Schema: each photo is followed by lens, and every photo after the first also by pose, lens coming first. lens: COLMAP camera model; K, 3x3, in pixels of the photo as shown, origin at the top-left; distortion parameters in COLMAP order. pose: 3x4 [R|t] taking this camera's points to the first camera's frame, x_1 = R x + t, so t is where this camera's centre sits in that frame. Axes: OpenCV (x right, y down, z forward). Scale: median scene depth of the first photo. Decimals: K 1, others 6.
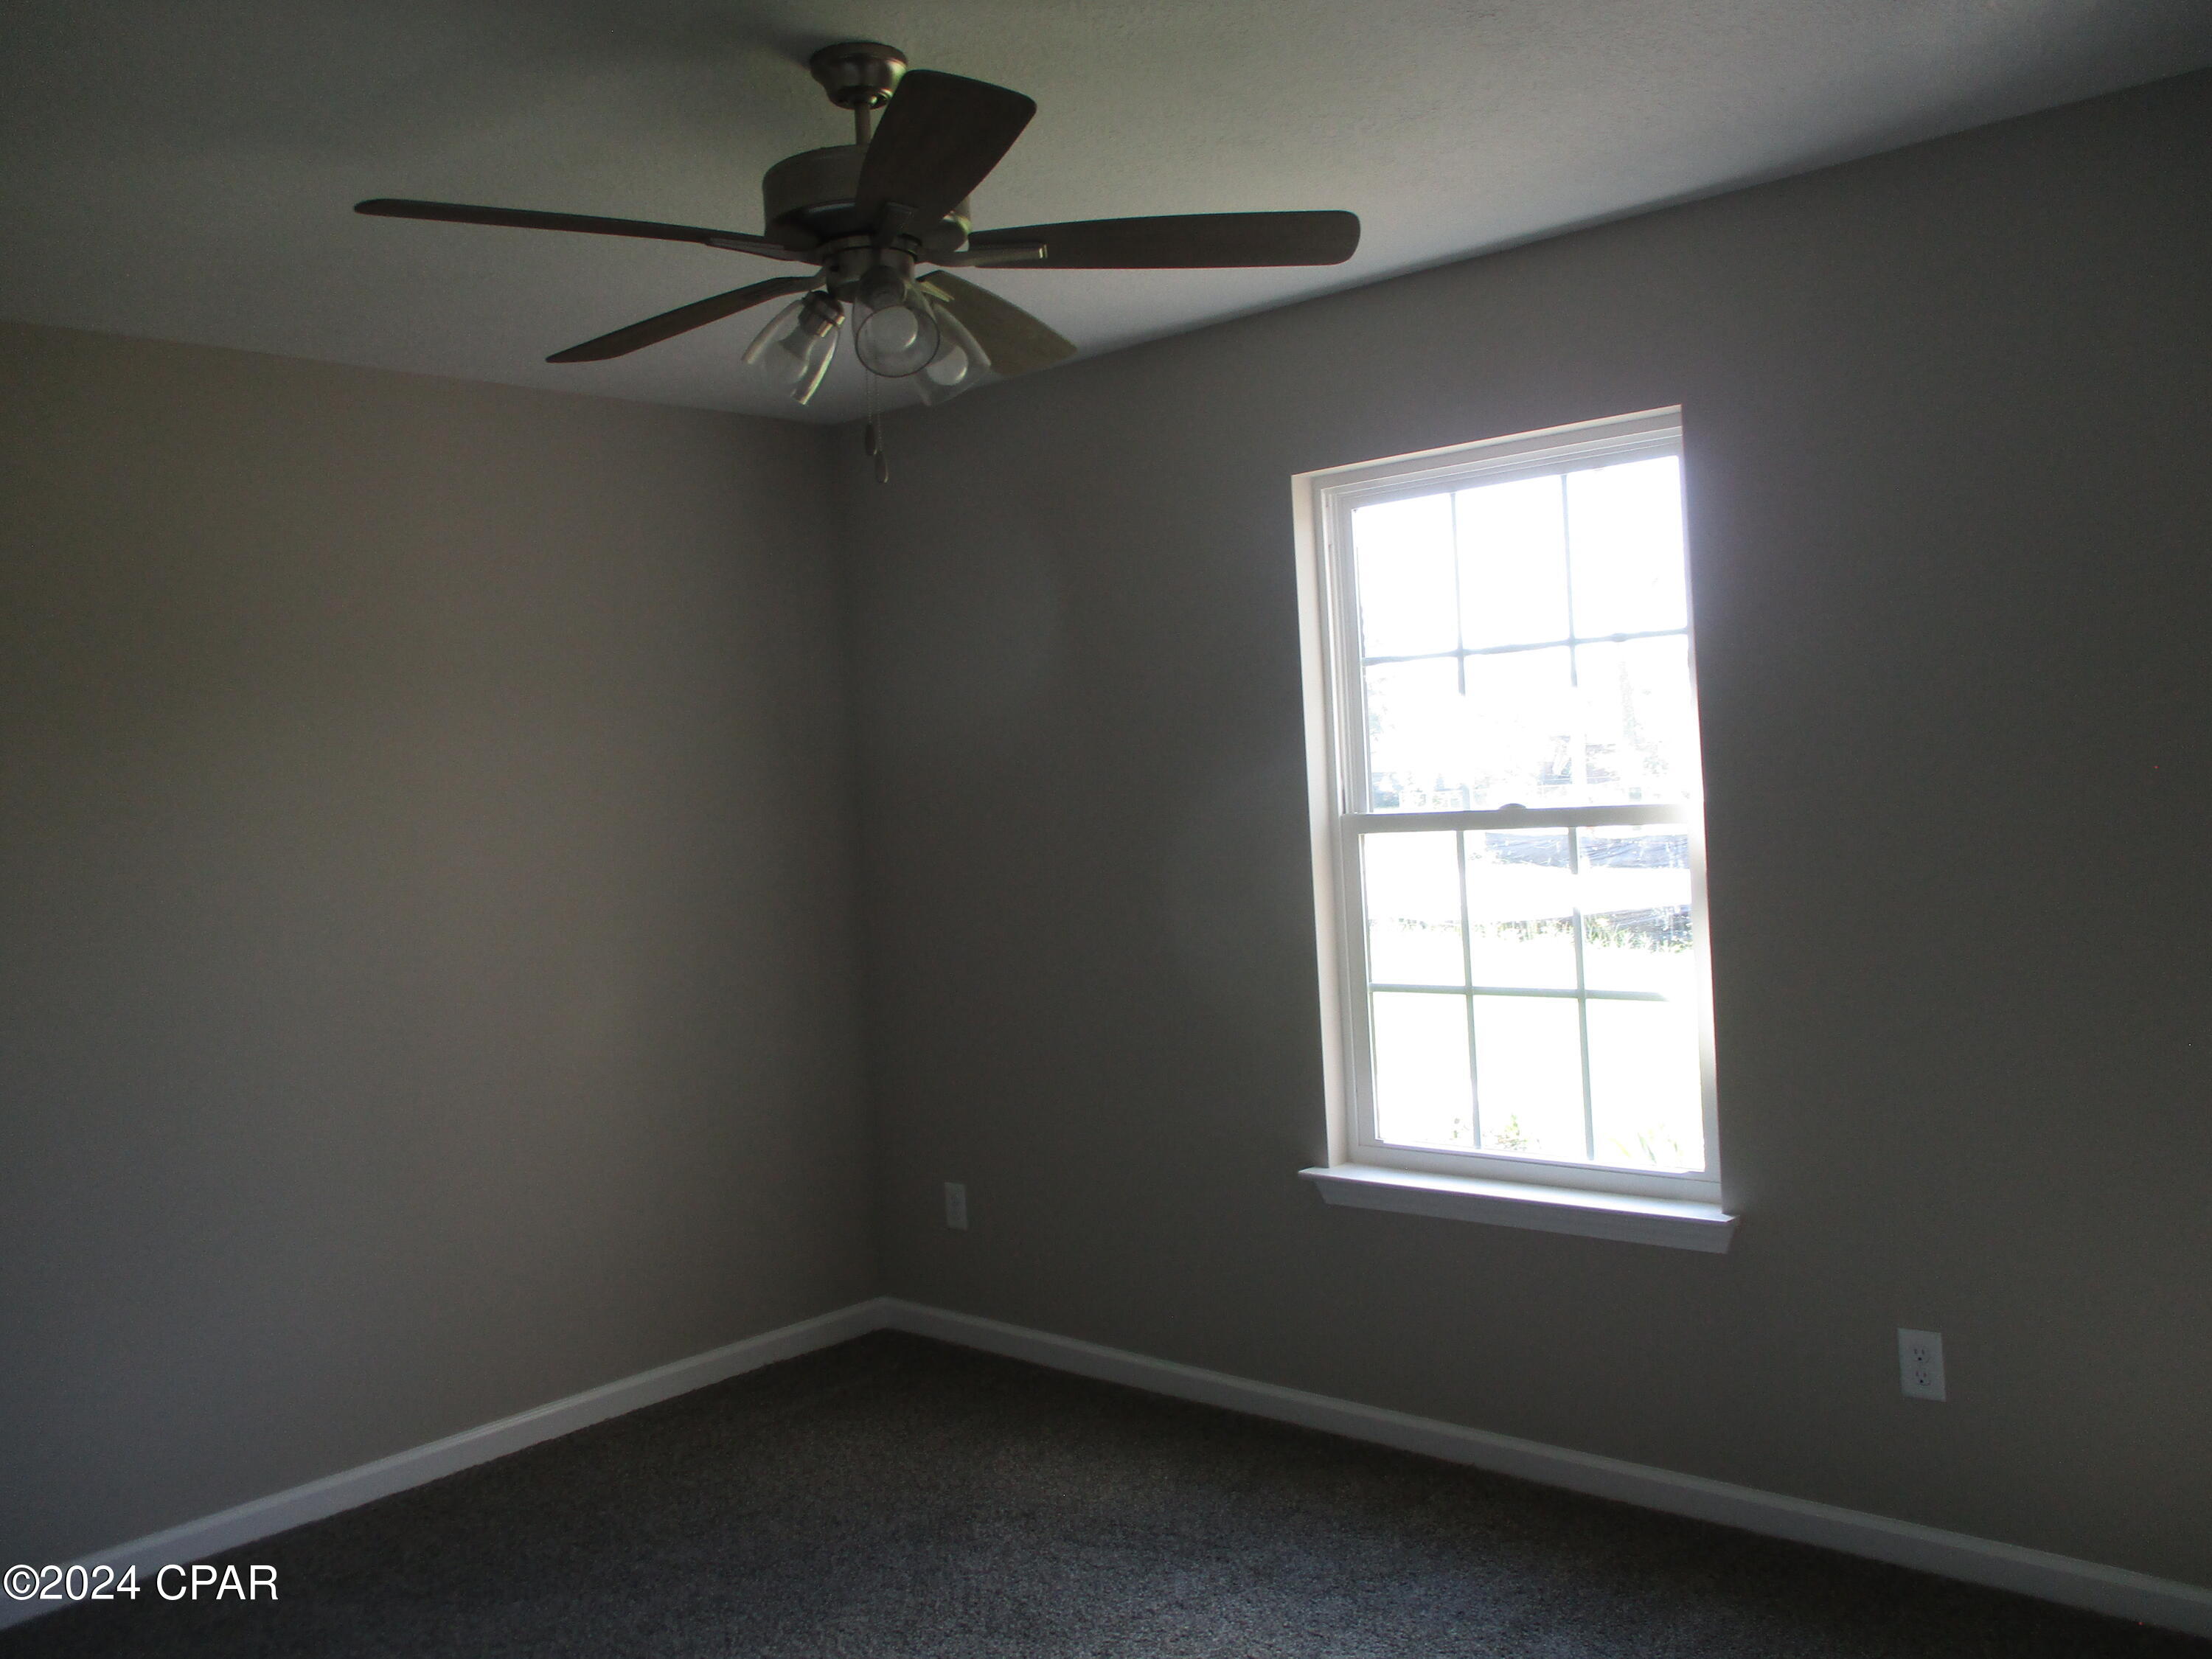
lens RADIAL K [[1850.0, 0, 1108.3], [0, 1850.0, 834.0], [0, 0, 1]] dist [-0.032919, -0.003041]
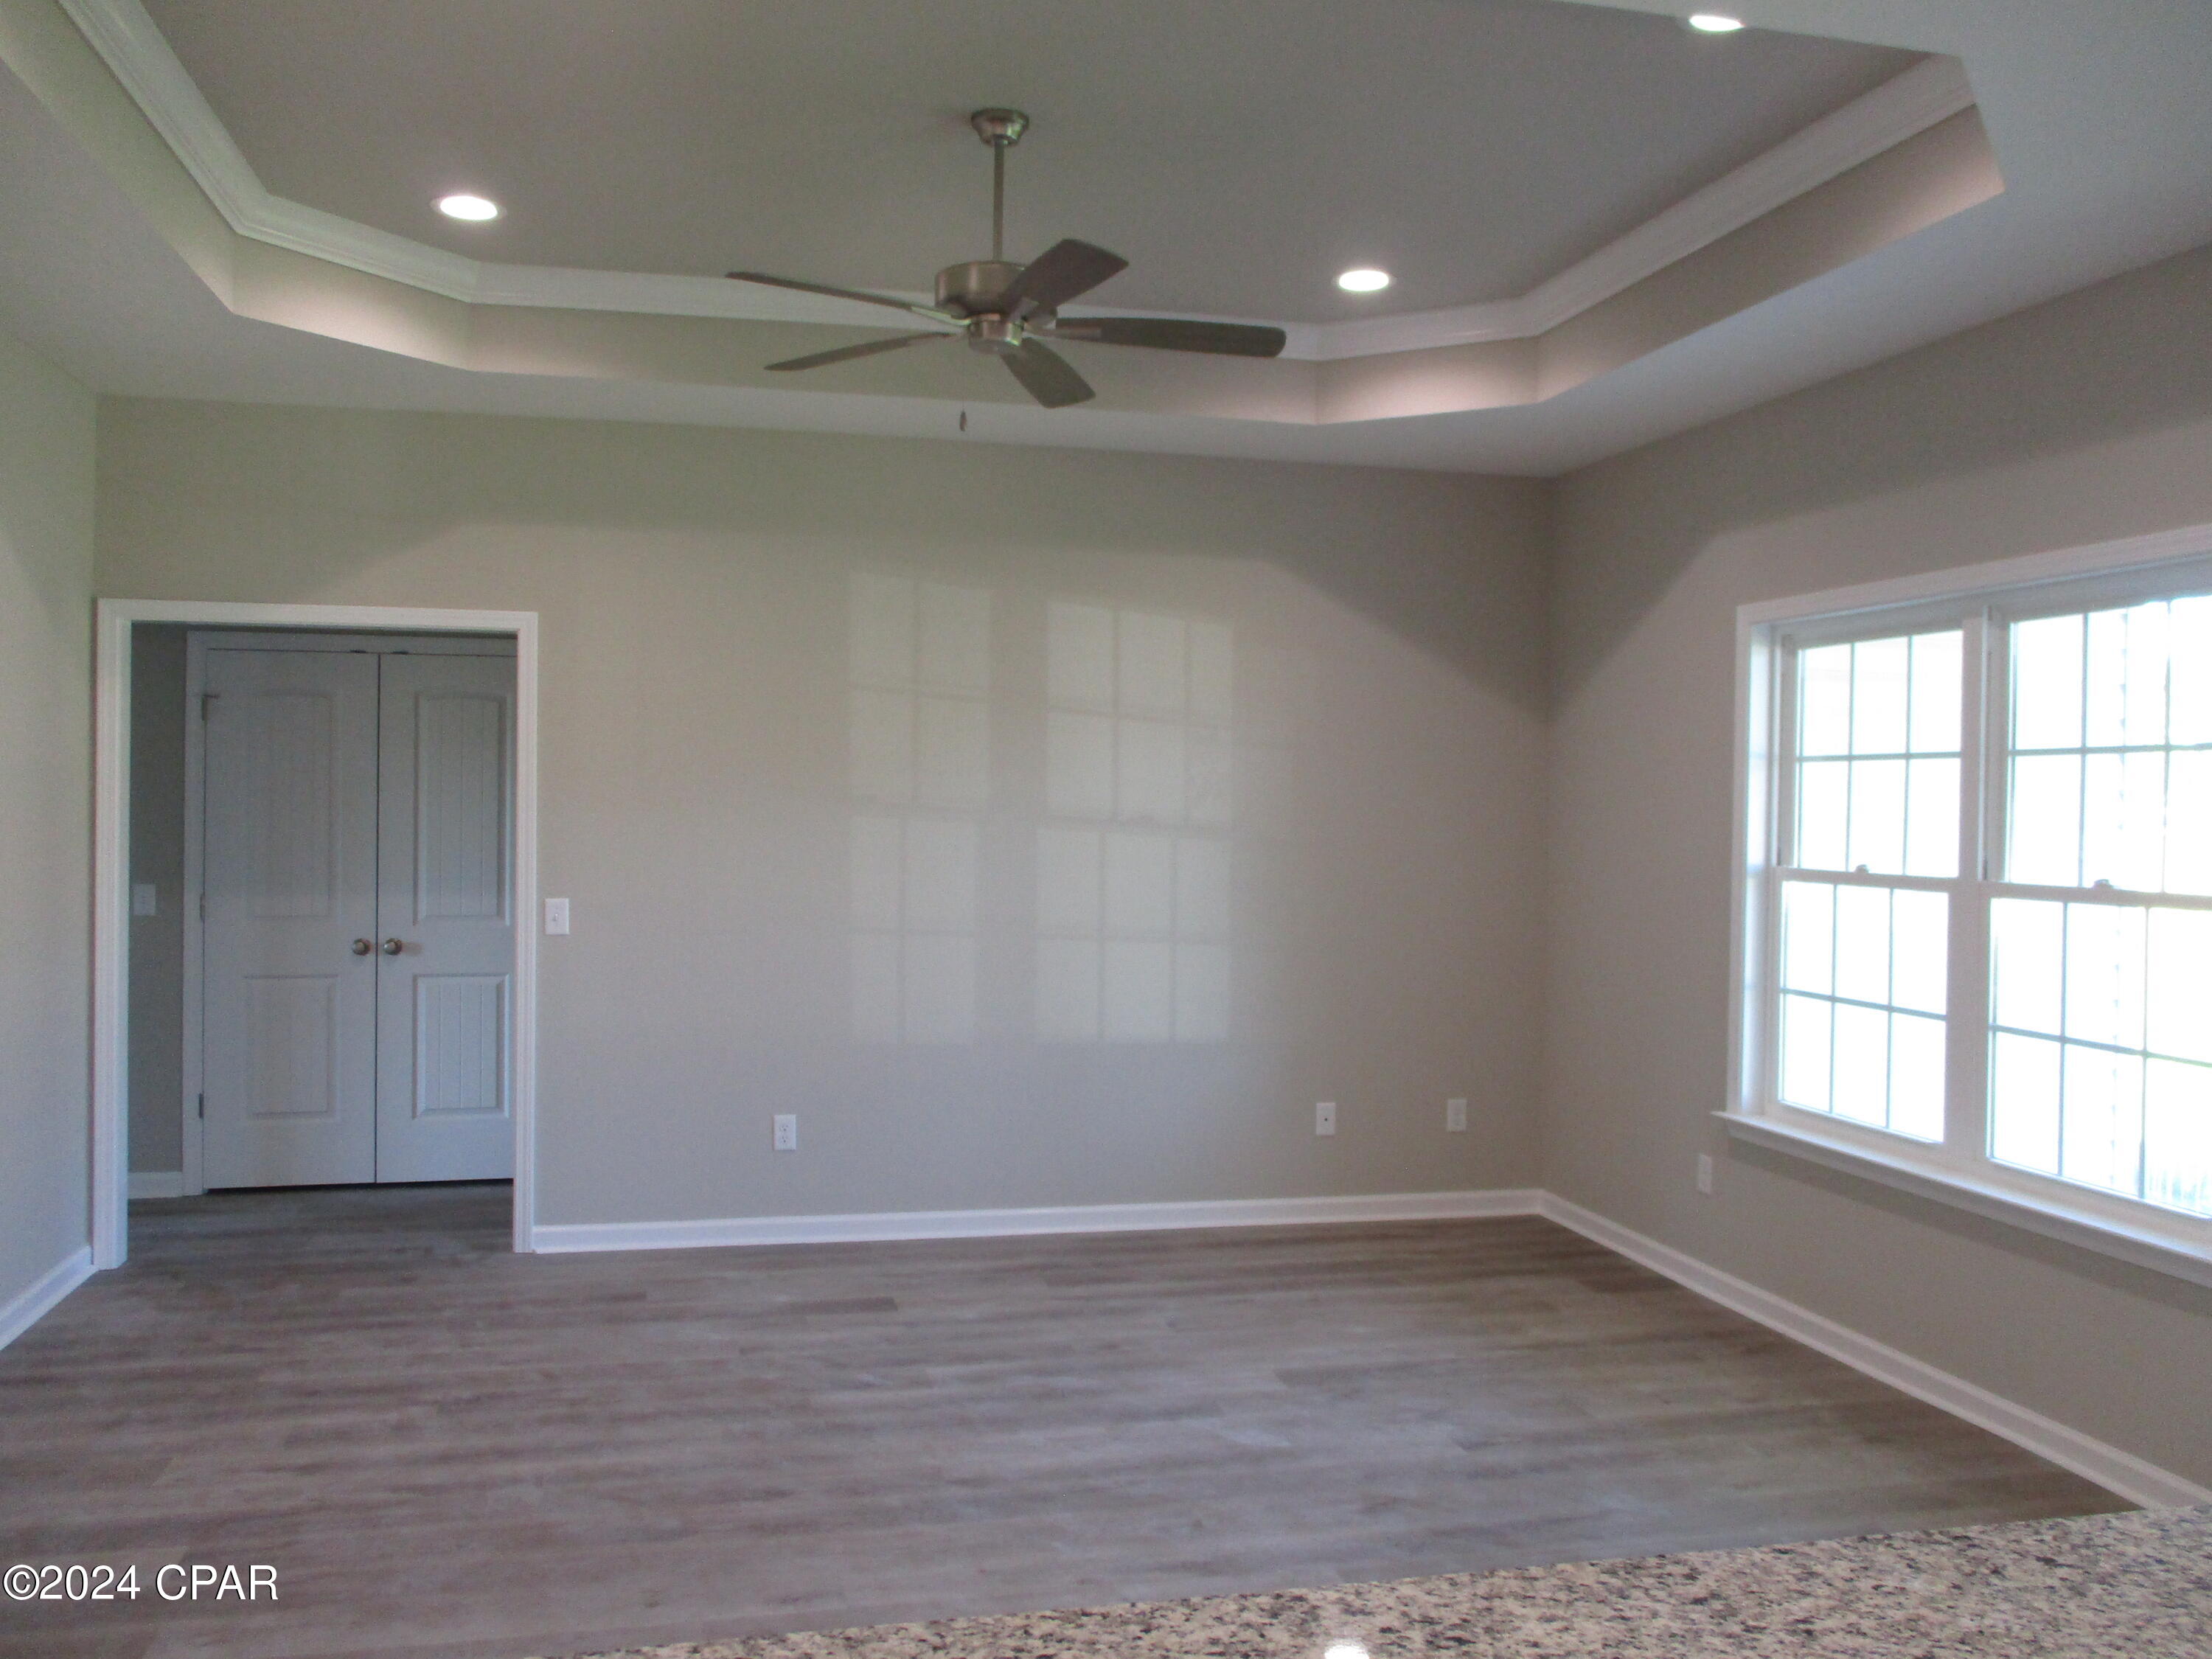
lens RADIAL K [[1850.0, 0, 1104.5], [0, 1850.0, 827.5], [0, 0, 1]] dist [-0.032919, -0.003041]
pose [[0.822708, 0.085441, -0.562007, 0.491565], [-0.093620, 0.995505, 0.014297, -0.012076], [0.560702, 0.040853, 0.827009, -0.447837]]
